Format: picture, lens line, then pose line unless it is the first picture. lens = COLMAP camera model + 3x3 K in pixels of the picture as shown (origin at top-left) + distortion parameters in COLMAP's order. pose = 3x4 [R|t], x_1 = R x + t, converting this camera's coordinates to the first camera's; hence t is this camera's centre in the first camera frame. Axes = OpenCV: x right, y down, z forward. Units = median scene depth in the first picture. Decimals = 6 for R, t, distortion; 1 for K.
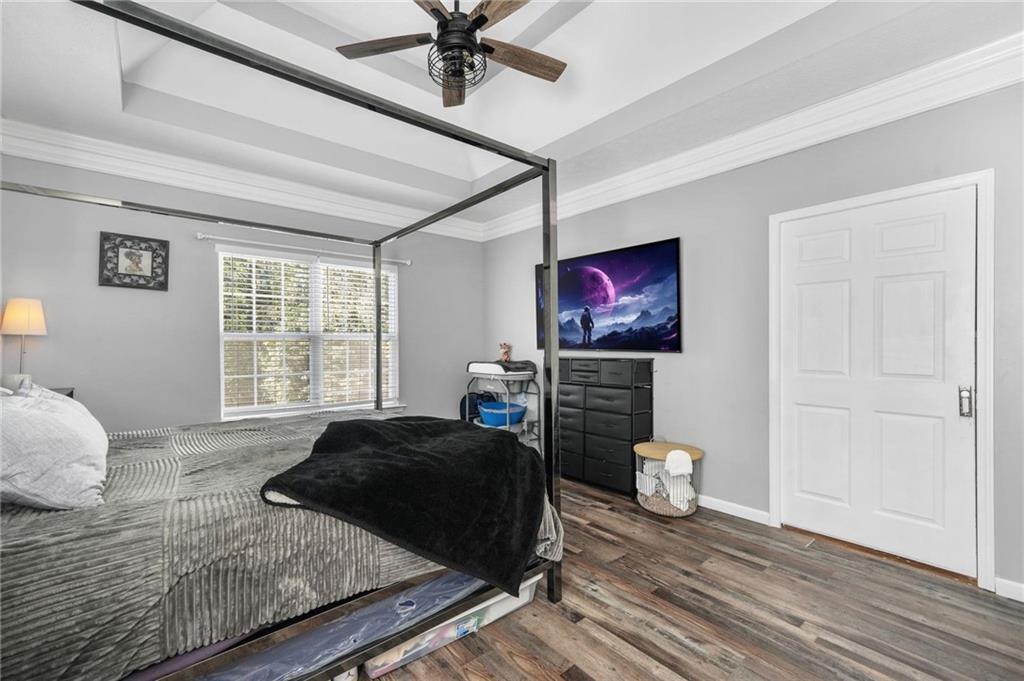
lens RADIAL K [[428.2, 0, 514.2], [0, 428.2, 343.7], [0, 0, 1]] dist [0.000099, -0.000020]
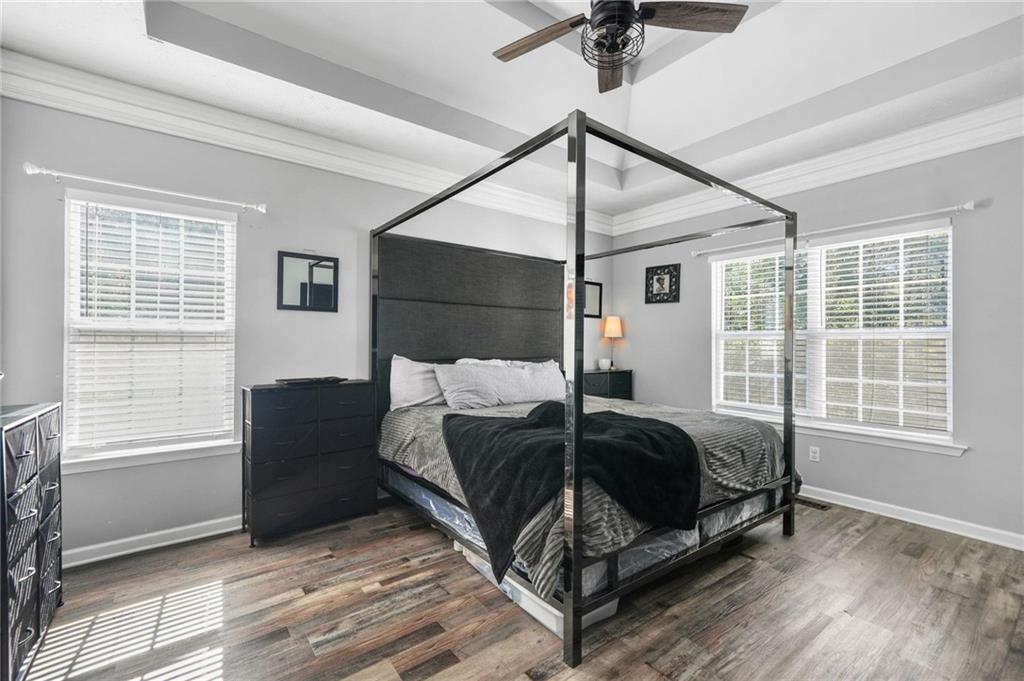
lens RADIAL K [[428.2, 0, 491.0], [0, 428.2, 337.1], [0, 0, 1]] dist [0.000099, -0.000020]
pose [[-0.088042, -0.008735, -0.996079, 0.559041], [-0.002773, 0.999960, -0.008524, -0.003432], [0.996113, 0.002012, -0.088062, 0.564135]]
